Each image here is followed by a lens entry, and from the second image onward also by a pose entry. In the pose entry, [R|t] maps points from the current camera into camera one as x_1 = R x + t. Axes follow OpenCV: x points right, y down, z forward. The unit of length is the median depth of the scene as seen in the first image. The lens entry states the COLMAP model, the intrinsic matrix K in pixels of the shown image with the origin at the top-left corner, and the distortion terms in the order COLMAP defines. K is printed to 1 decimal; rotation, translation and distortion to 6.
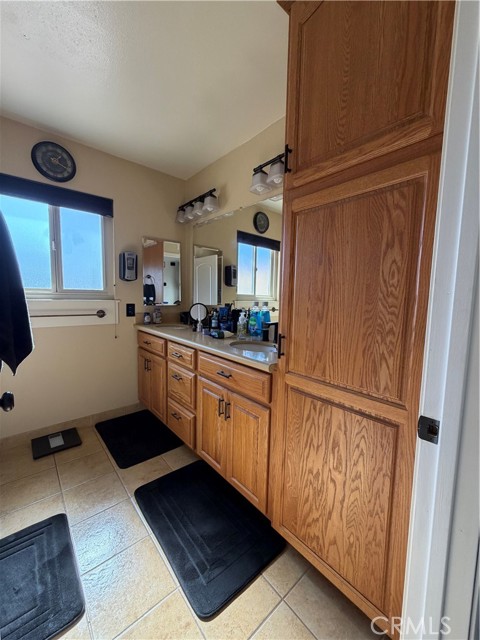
lens RADIAL K [[255.9, 0, 240.1], [0, 255.9, 319.4], [0, 0, 1]] dist [-0.002259, 0.000898]
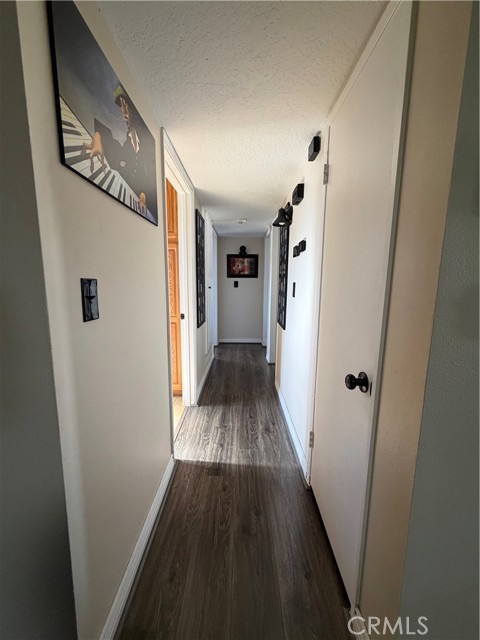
lens RADIAL K [[255.9, 0, 239.7], [0, 255.9, 319.8], [0, 0, 1]] dist [-0.002259, 0.000898]
pose [[0.656281, -0.126994, 0.743752, -1.714401], [0.072363, 0.991784, 0.105493, 0.106347], [-0.751038, -0.015413, 0.660079, -2.388033]]
